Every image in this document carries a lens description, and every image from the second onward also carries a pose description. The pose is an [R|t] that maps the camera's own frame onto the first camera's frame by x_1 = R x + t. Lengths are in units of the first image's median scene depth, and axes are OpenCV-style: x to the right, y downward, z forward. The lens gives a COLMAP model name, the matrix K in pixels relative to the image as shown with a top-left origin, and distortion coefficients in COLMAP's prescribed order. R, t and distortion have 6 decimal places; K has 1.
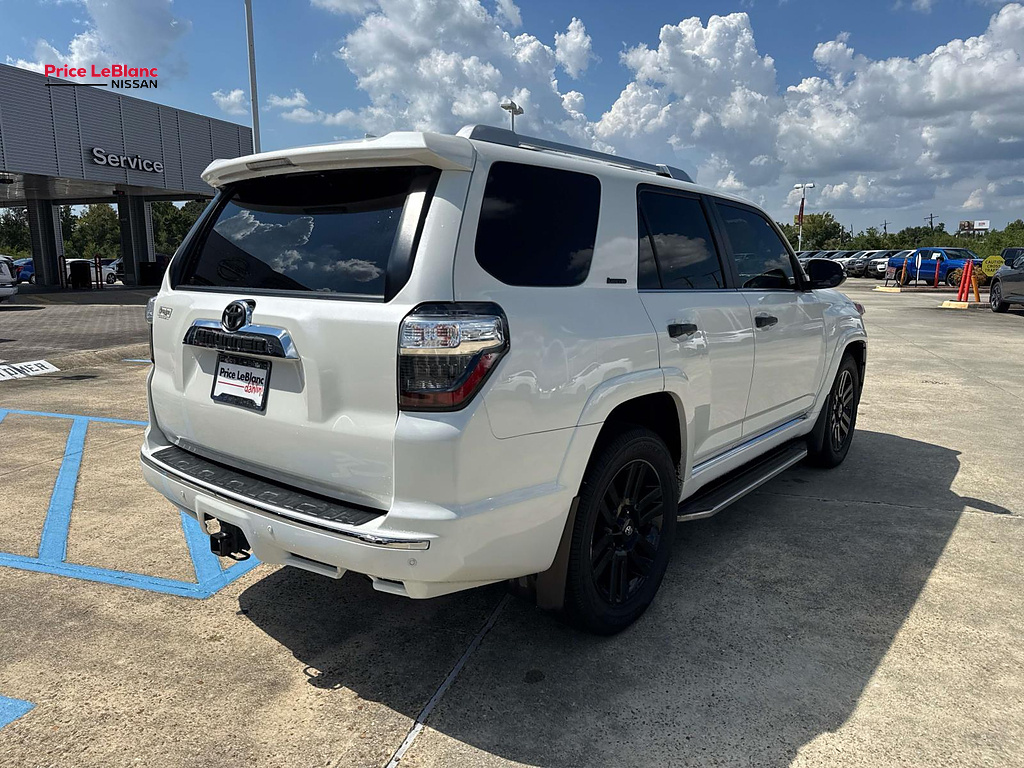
lens RADIAL K [[722.7, 0, 512.4], [0, 722.7, 389.0], [0, 0, 1]] dist [-0.001170, -0.004909]
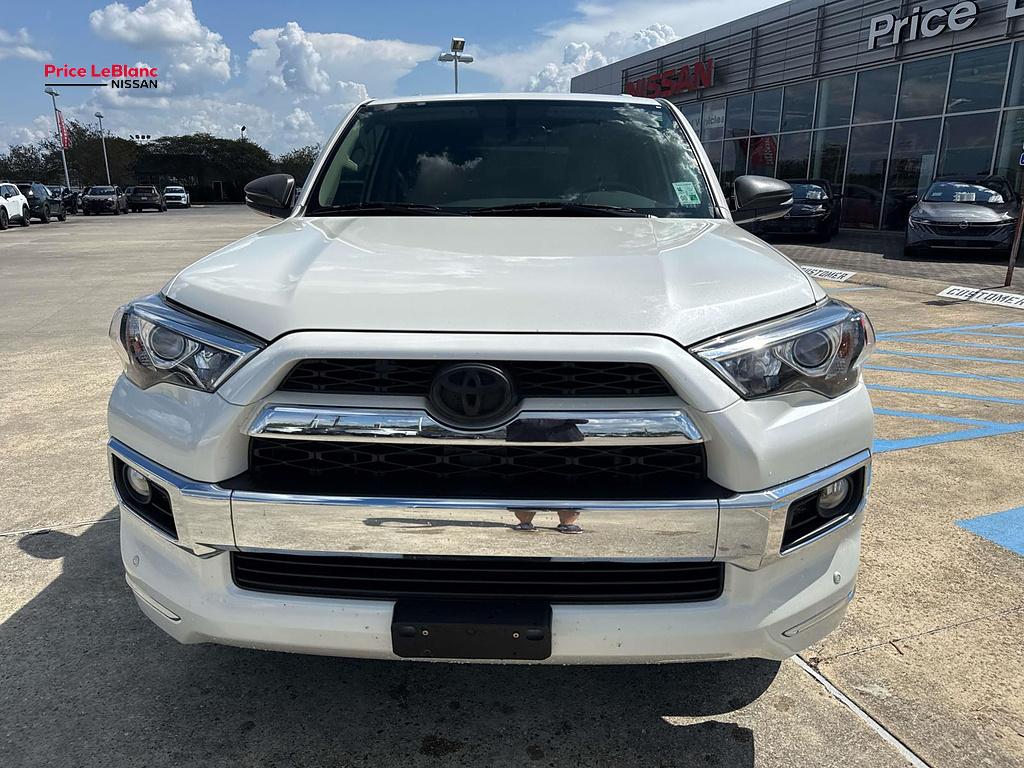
lens RADIAL K [[722.7, 0, 508.6], [0, 722.7, 384.6], [0, 0, 1]] dist [-0.001170, -0.004909]
pose [[-0.805850, 0.150549, -0.572661, 1.164397], [-0.107612, 0.913794, 0.391664, -0.500037], [0.582259, 0.377248, -0.720180, 2.929461]]
